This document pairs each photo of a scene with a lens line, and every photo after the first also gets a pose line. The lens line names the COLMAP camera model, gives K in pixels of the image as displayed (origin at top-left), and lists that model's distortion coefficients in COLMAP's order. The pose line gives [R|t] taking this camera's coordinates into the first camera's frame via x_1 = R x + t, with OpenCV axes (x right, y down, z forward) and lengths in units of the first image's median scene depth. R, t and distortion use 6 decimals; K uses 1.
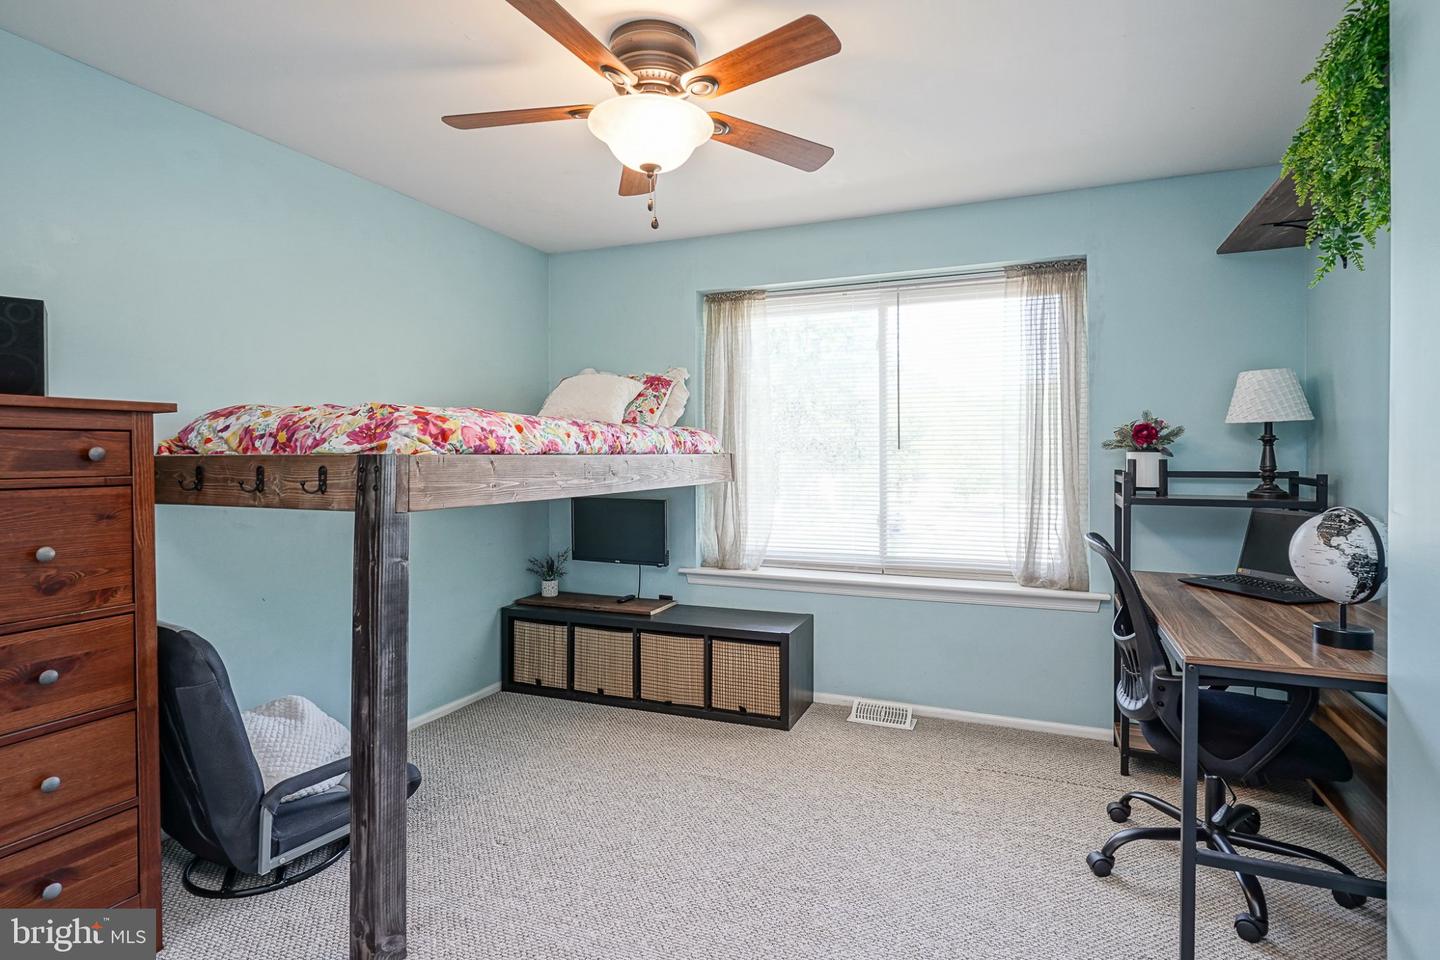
lens RADIAL K [[732.9, 0, 721.7], [0, 732.9, 469.8], [0, 0, 1]] dist [-0.007308, 0.006670]
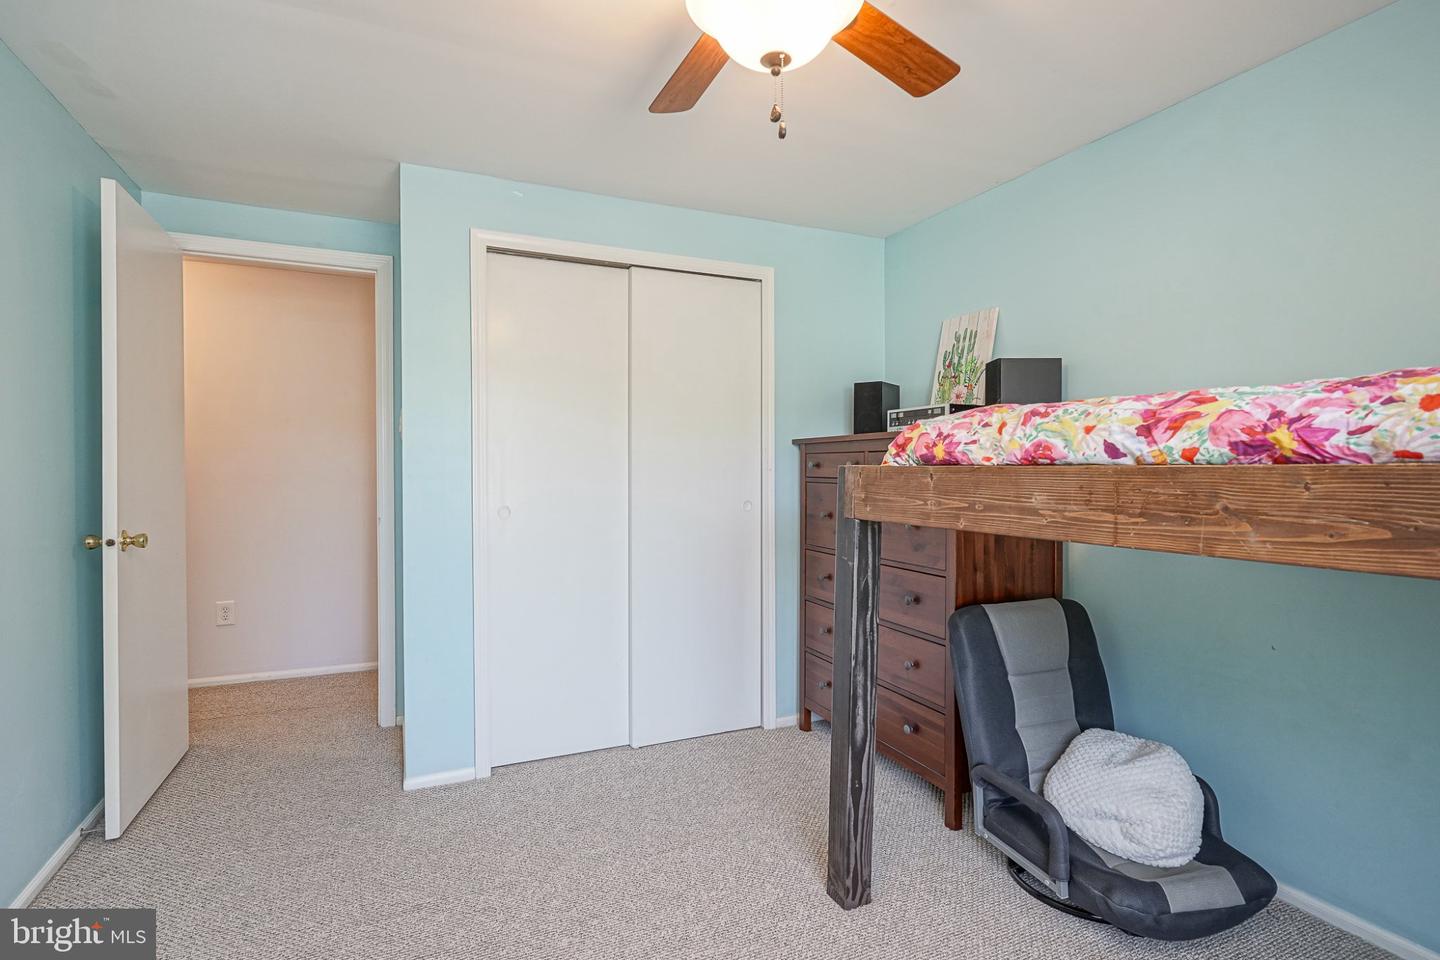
lens RADIAL K [[732.9, 0, 720.6], [0, 732.9, 476.5], [0, 0, 1]] dist [-0.007308, 0.006670]
pose [[-0.662731, 0.013061, -0.748744, 0.448751], [-0.012026, 0.999533, 0.028080, -0.028597], [0.748761, 0.027614, -0.662264, 1.360521]]
